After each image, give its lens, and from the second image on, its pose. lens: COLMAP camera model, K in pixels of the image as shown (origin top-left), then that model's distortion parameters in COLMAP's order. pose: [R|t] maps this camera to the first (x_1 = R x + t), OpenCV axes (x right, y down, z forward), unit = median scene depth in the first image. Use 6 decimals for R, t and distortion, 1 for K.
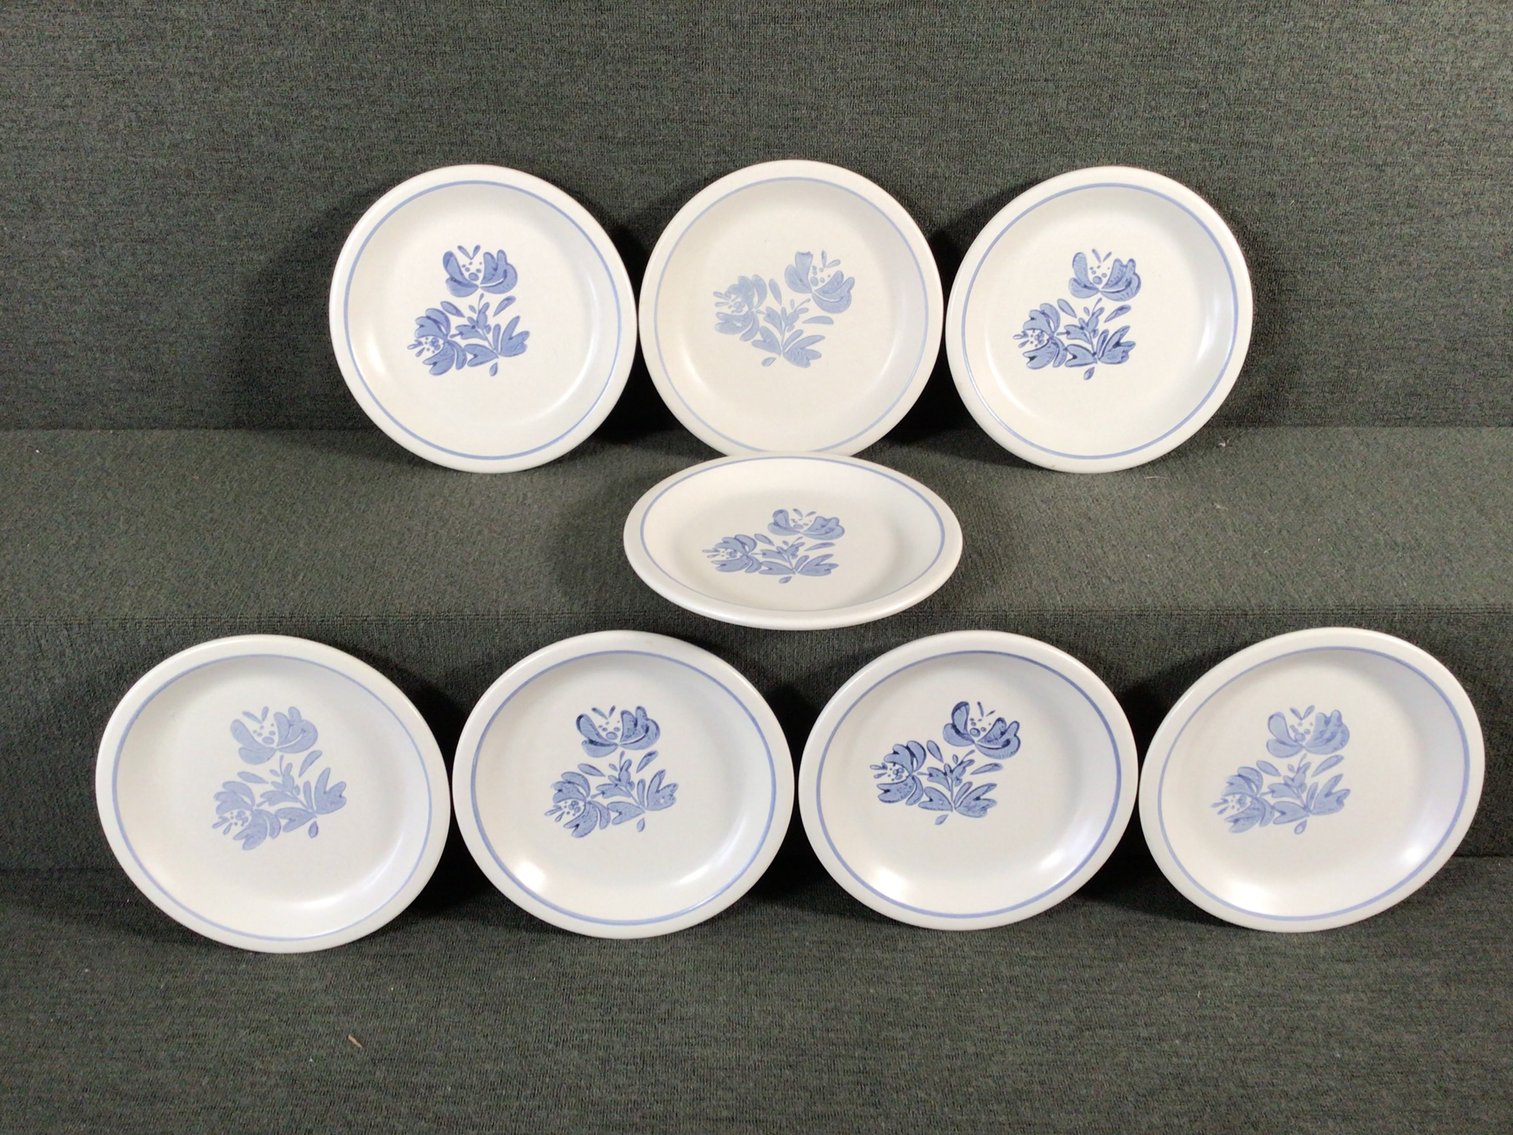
lens RADIAL K [[1376.9, 0, 751.5], [0, 1376.9, 567.0], [0, 0, 1]] dist [0.084683, -0.144895]
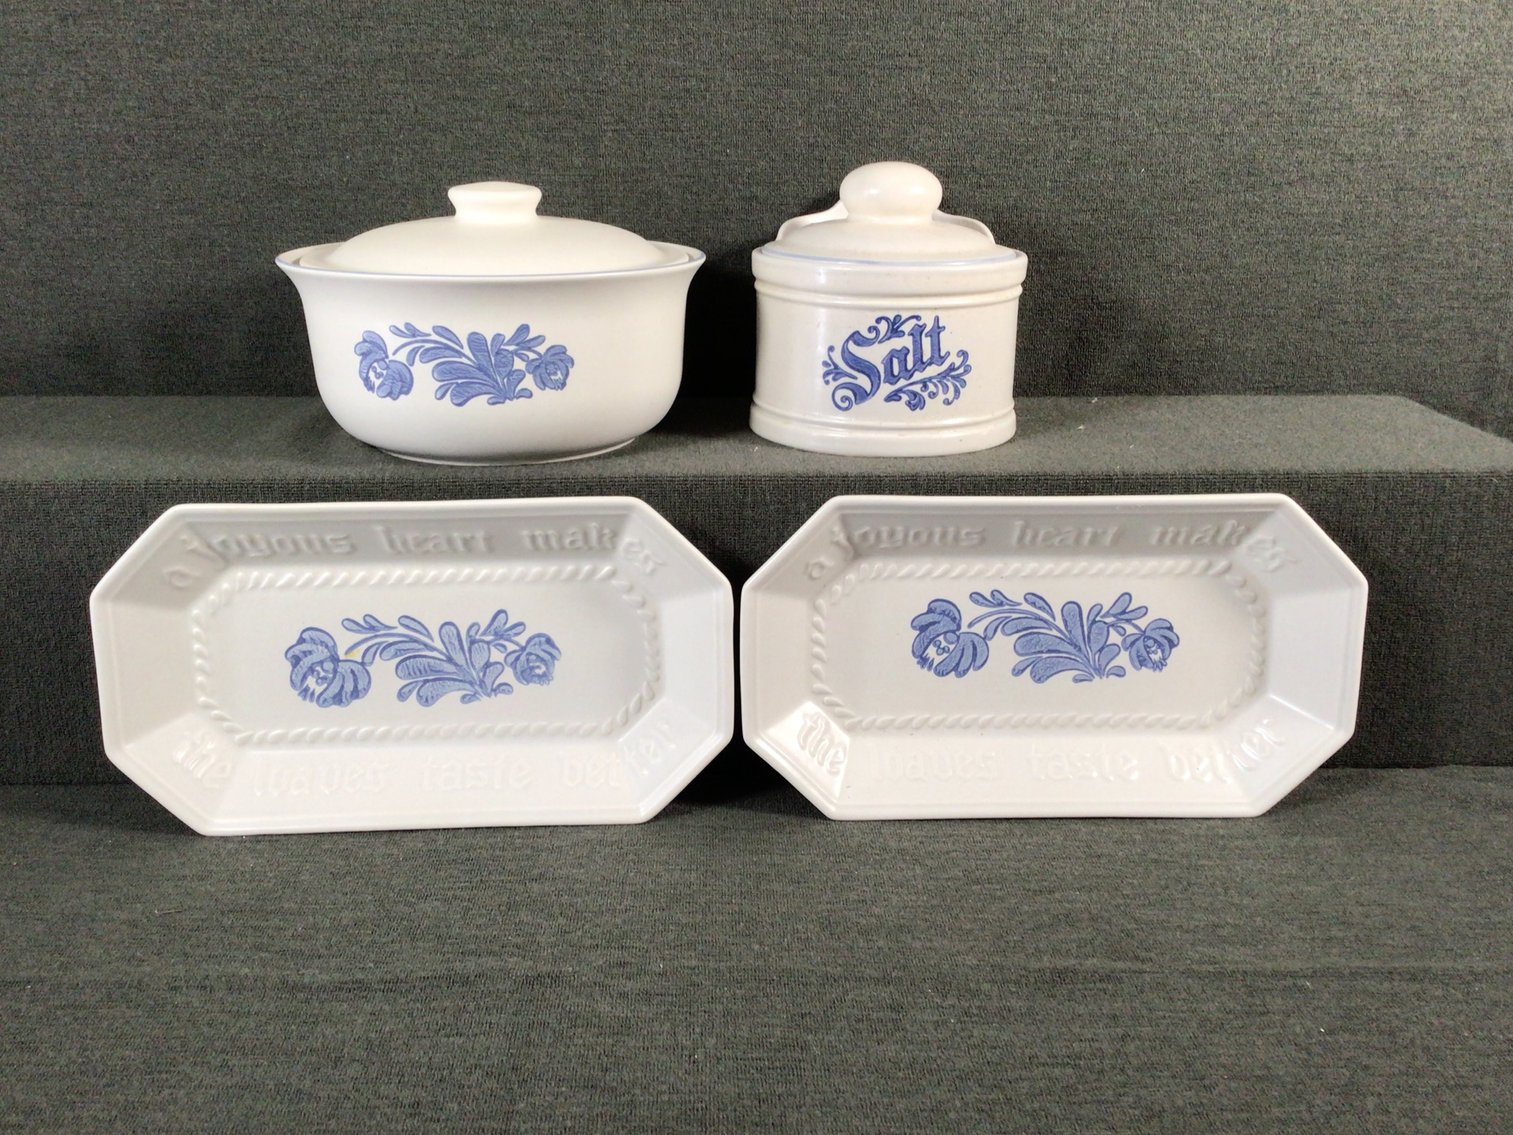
lens RADIAL K [[1377.2, 0, 748.2], [0, 1377.2, 560.5], [0, 0, 1]] dist [0.094275, -0.186727]
pose [[0.999901, -0.005017, 0.013120, 0.065836], [0.008020, 0.970729, -0.240044, 0.311513], [-0.011532, 0.240126, 0.970673, 0.016922]]
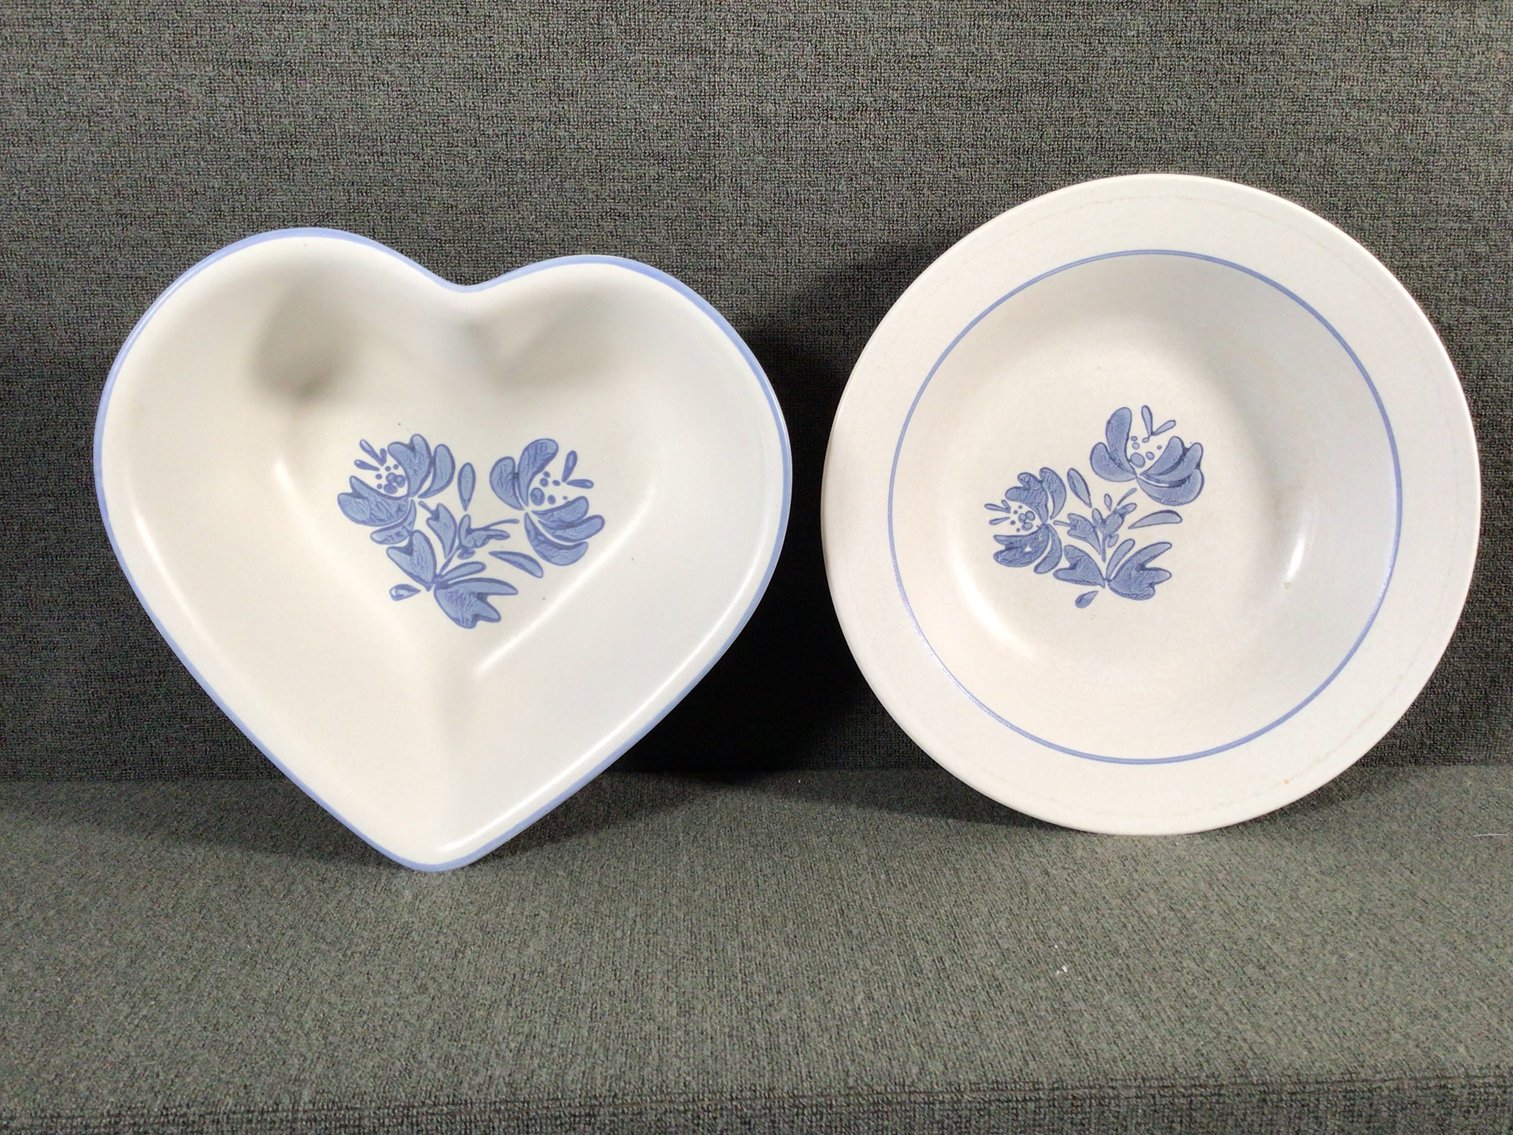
lens RADIAL K [[1373.9, 0, 751.2], [0, 1373.9, 559.6], [0, 0, 1]] dist [0.091797, -0.169572]
pose [[0.999384, -0.006420, 0.034516, -0.041407], [0.017538, 0.942973, -0.332407, 0.016848], [-0.030414, 0.332807, 0.942504, 0.452542]]
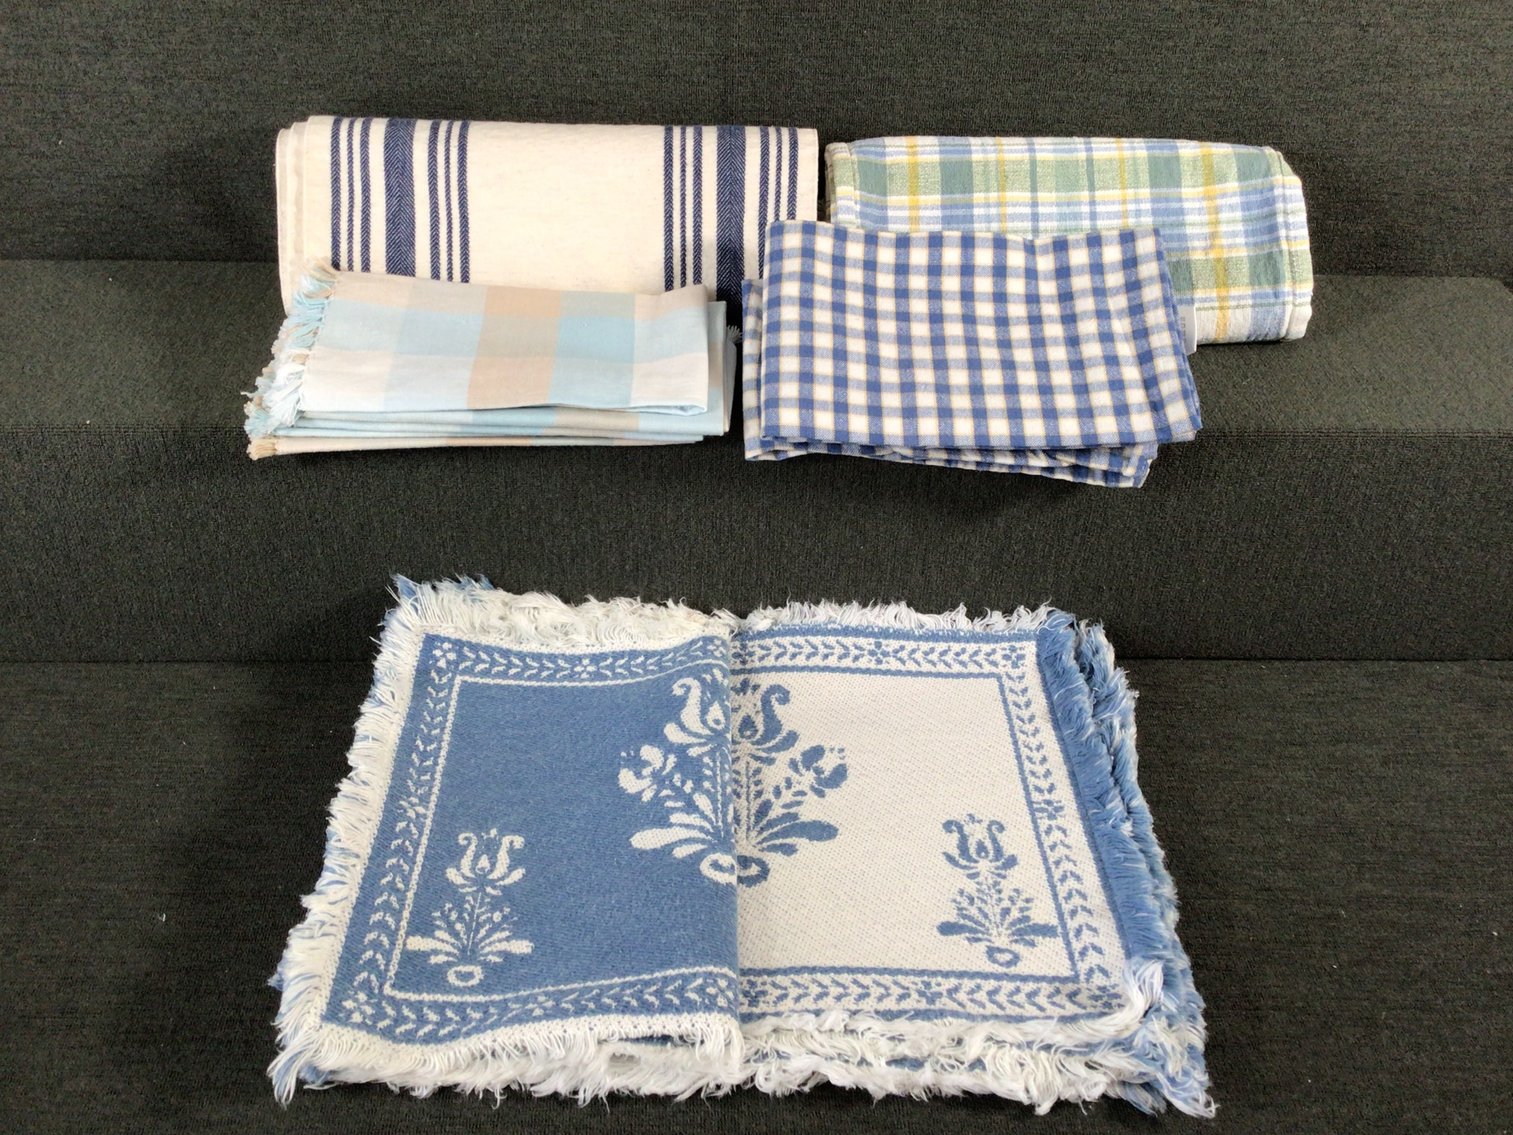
lens RADIAL K [[1366.2, 0, 751.2], [0, 1366.2, 567.5], [0, 0, 1]] dist [0.084251, -0.140435]
pose [[0.999748, 0.009849, 0.020151, -0.042649], [-0.011554, 0.996198, 0.086347, 0.044382], [-0.019224, -0.086558, 0.996061, -0.098023]]
